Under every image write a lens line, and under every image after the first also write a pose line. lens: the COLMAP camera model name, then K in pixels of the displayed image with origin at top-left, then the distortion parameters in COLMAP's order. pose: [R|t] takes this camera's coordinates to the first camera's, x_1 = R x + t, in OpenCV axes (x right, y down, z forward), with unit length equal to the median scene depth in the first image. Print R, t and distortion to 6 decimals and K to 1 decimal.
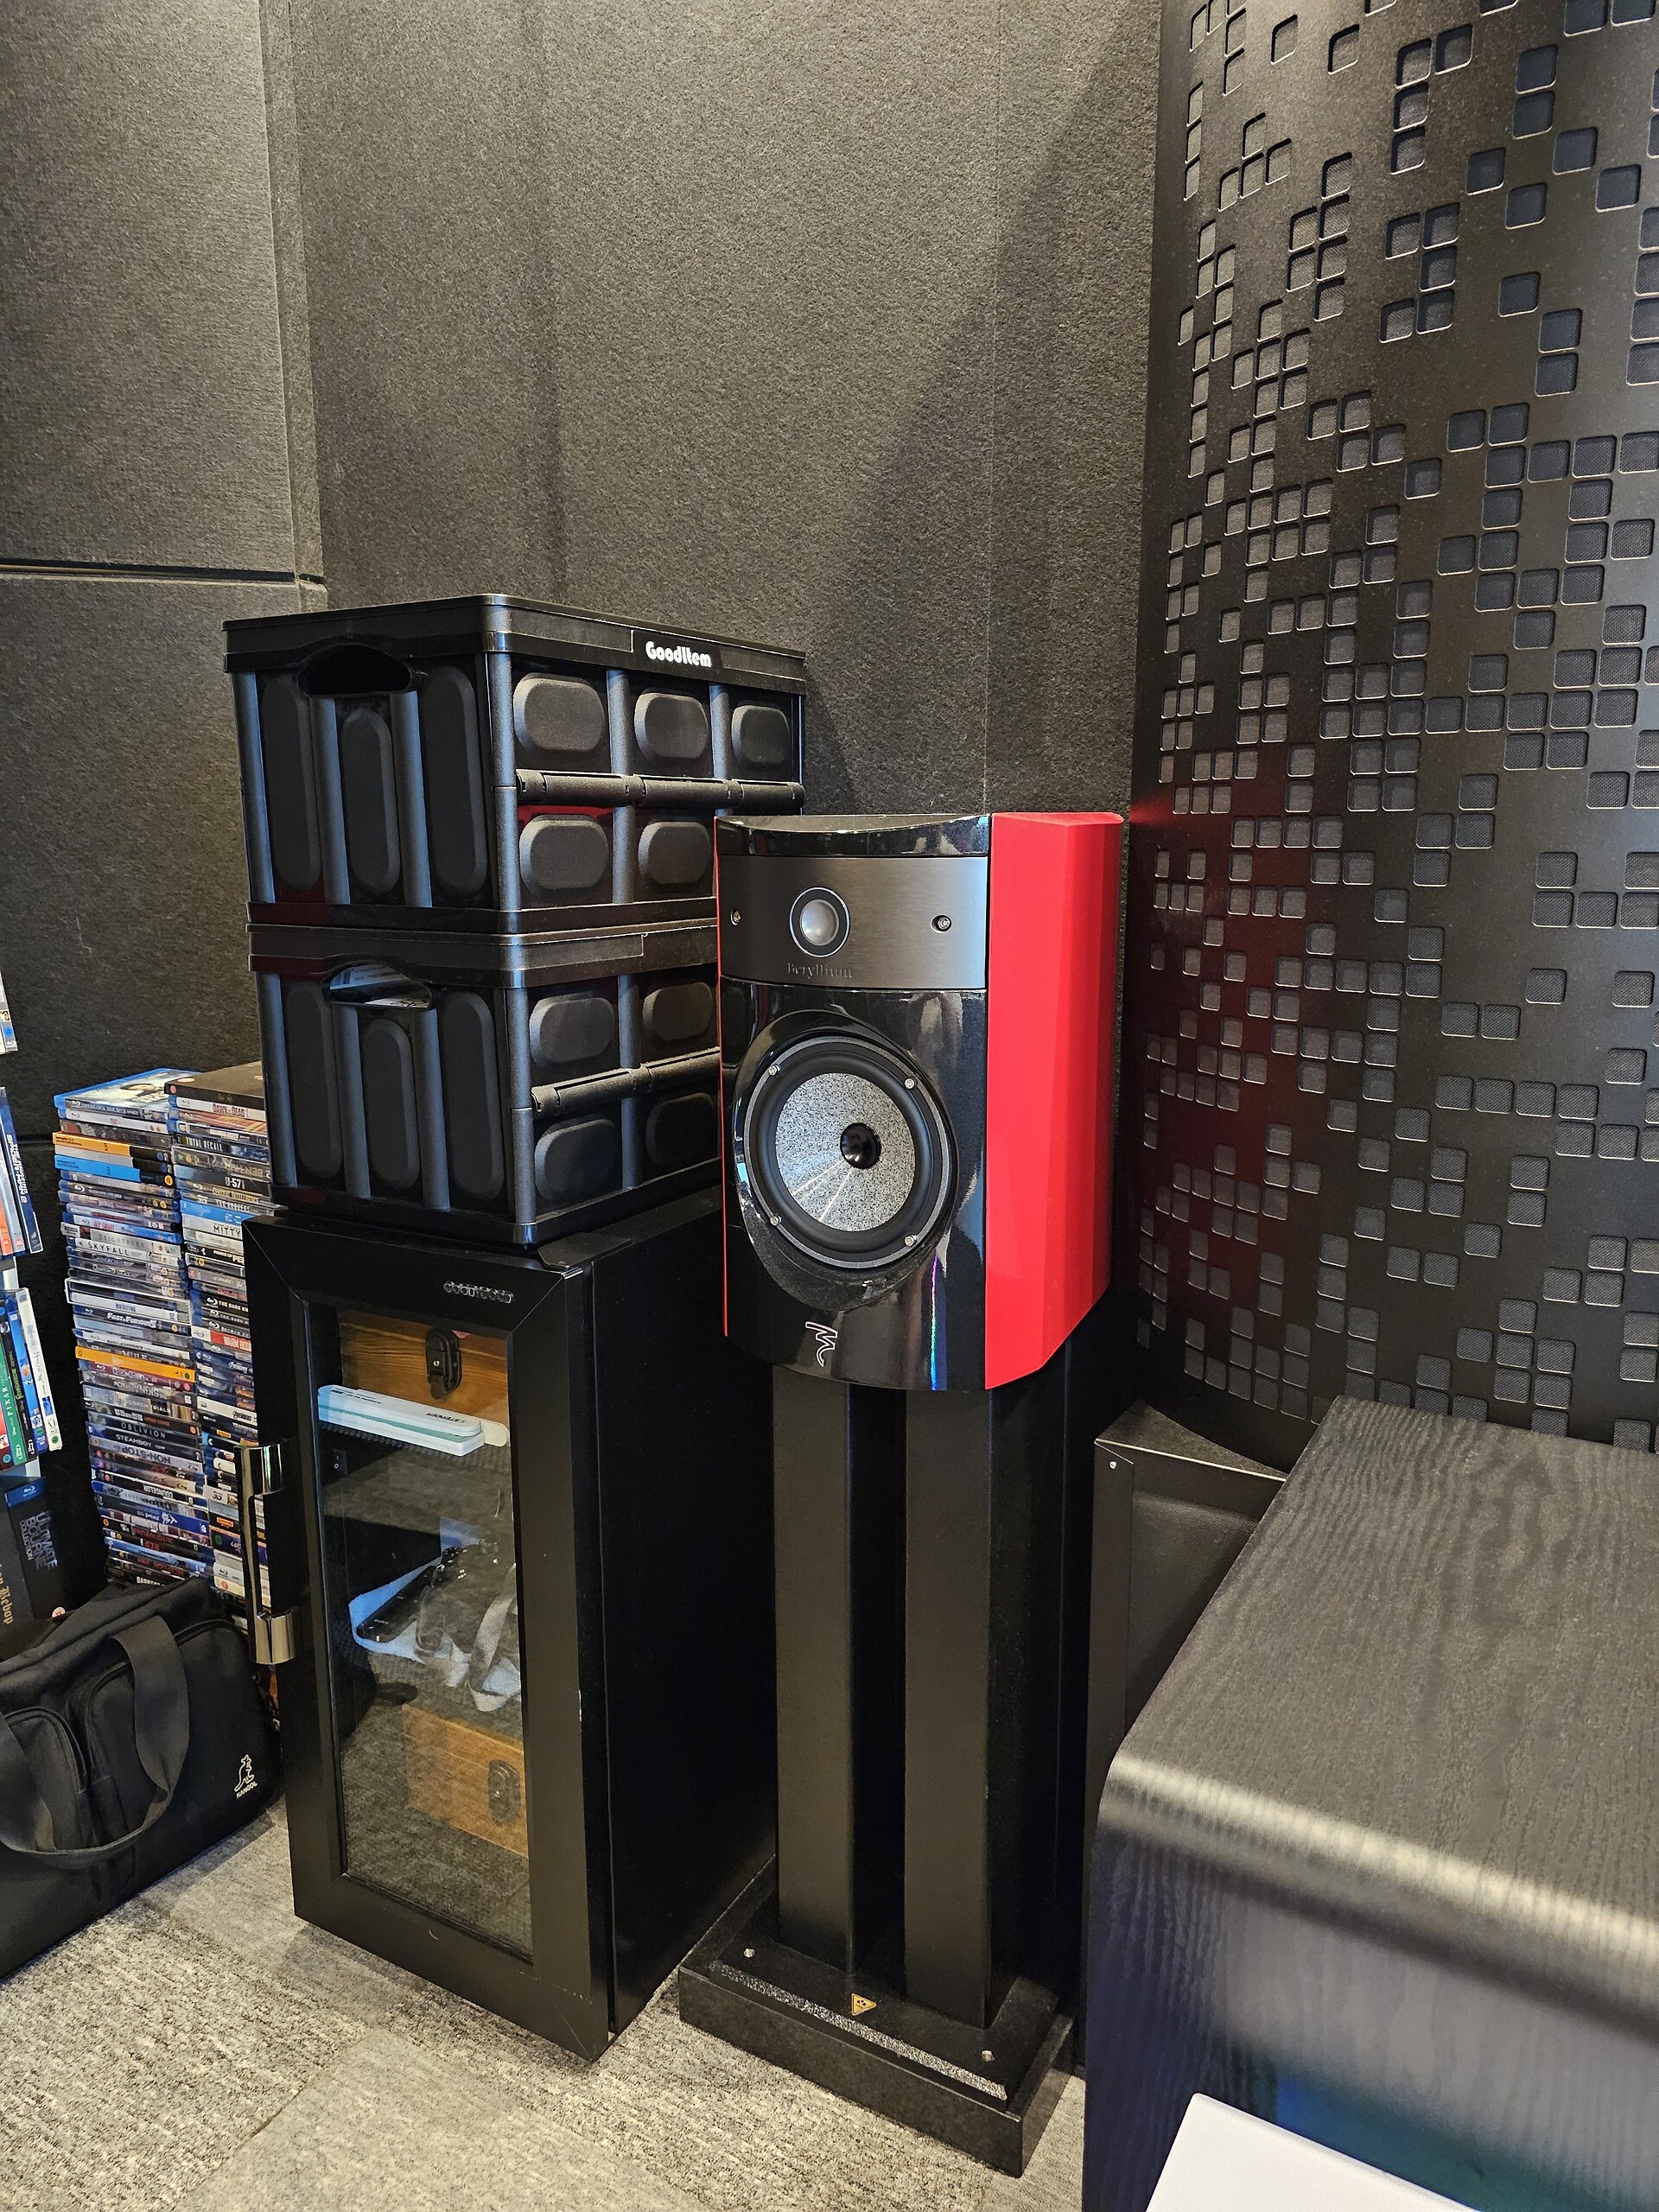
lens RADIAL K [[1489.2, 0, 825.2], [0, 1489.2, 1109.5], [0, 0, 1]] dist [0.016140, -0.009825]
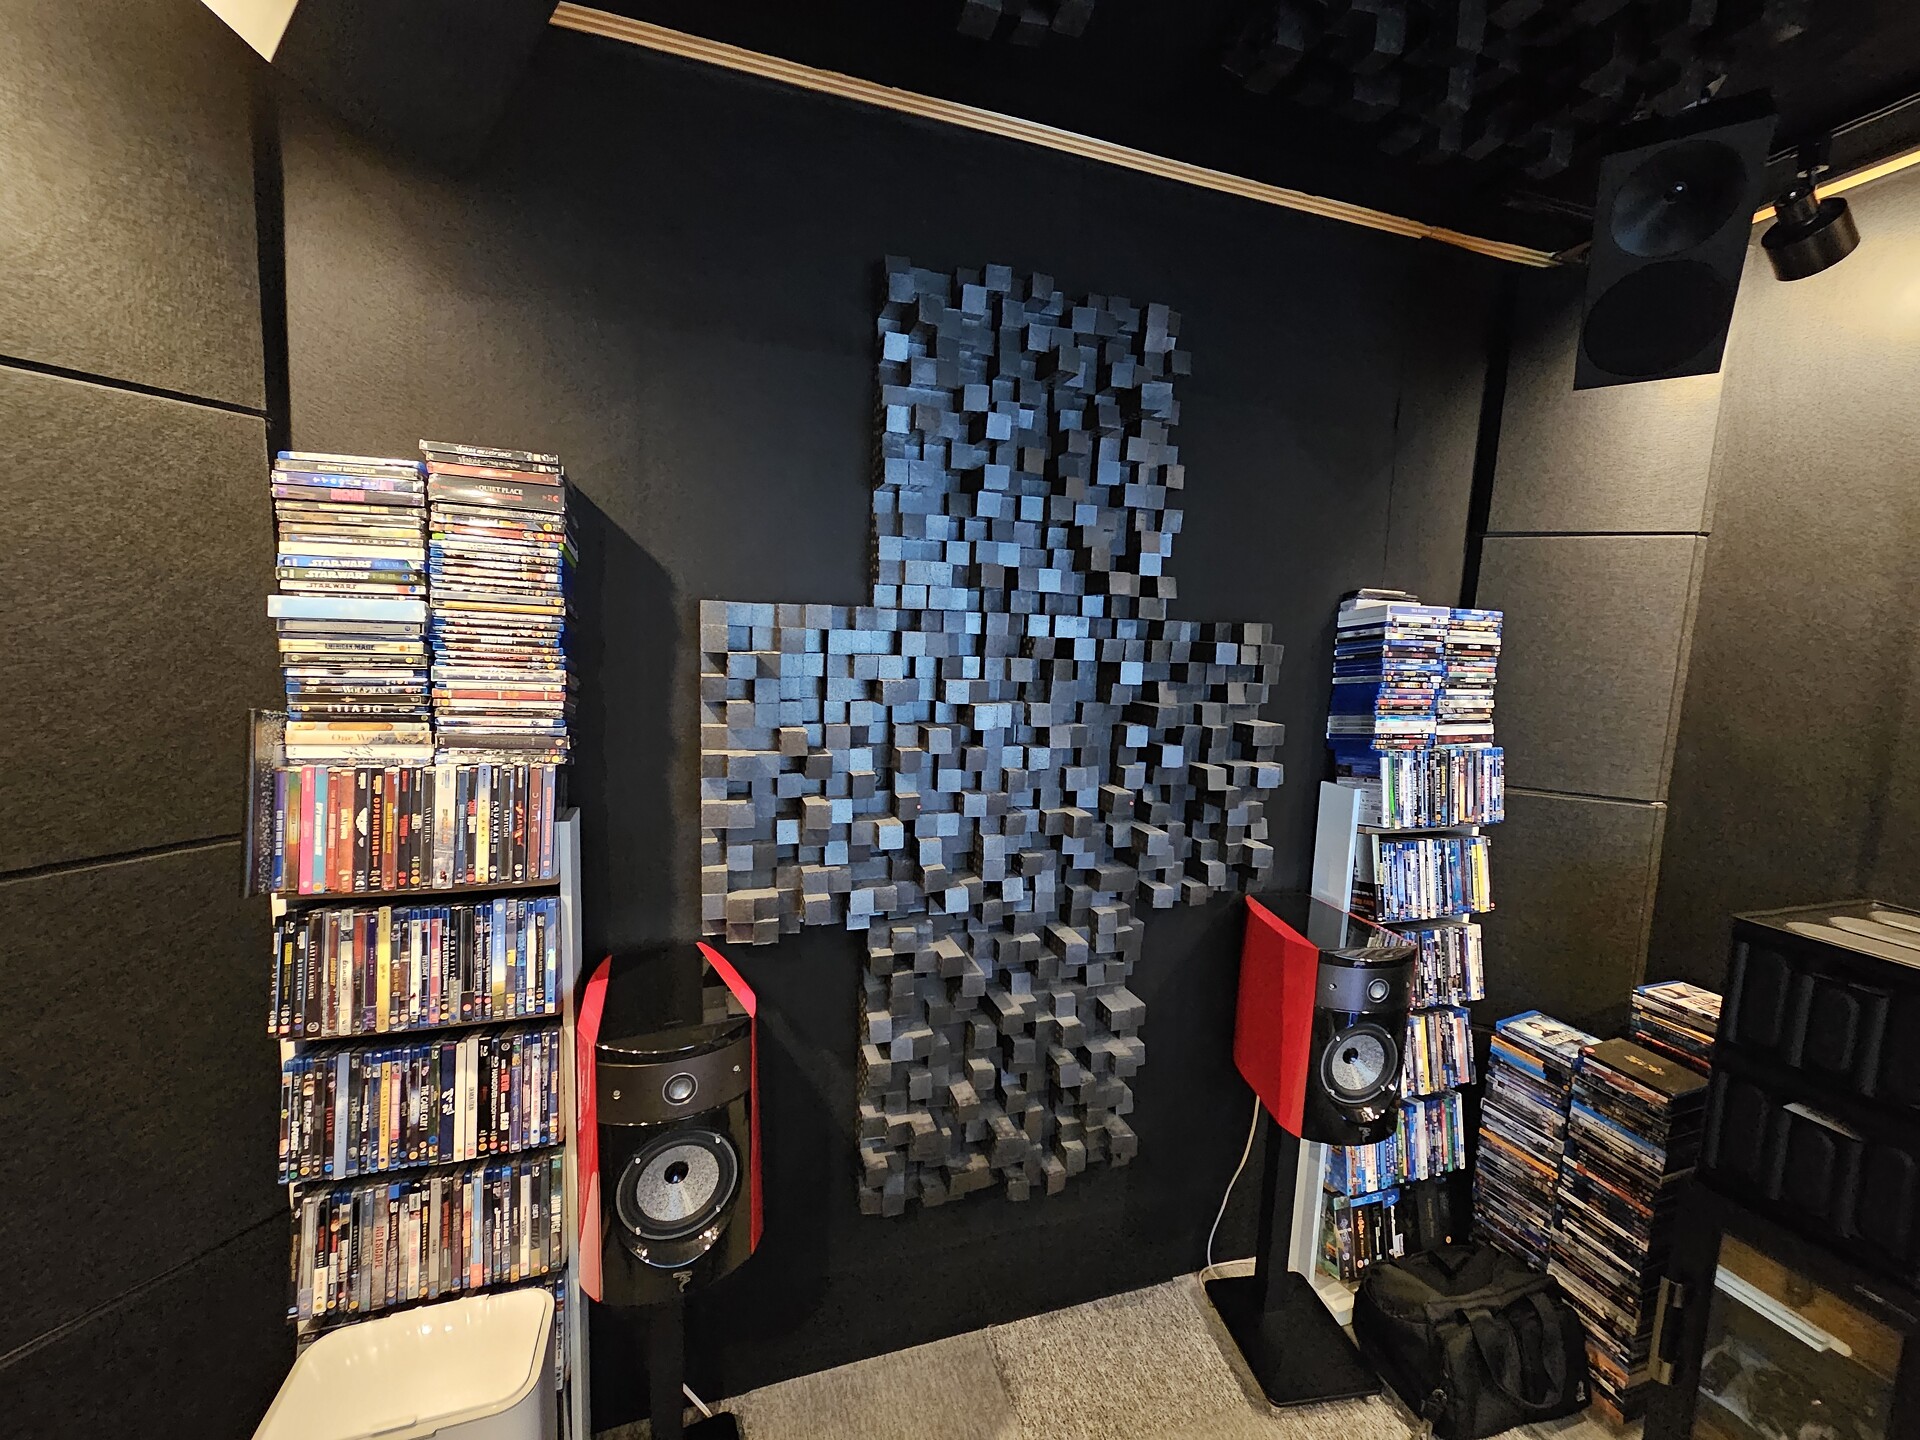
lens RADIAL K [[778.9, 0, 959.0], [0, 778.9, 719.1], [0, 0, 1]] dist [0.001463, 0.000222]
pose [[0.752571, 0.117803, -0.647888, -0.511761], [-0.177282, 0.983788, -0.027049, -0.350347], [0.634198, 0.135215, 0.761255, -0.605039]]
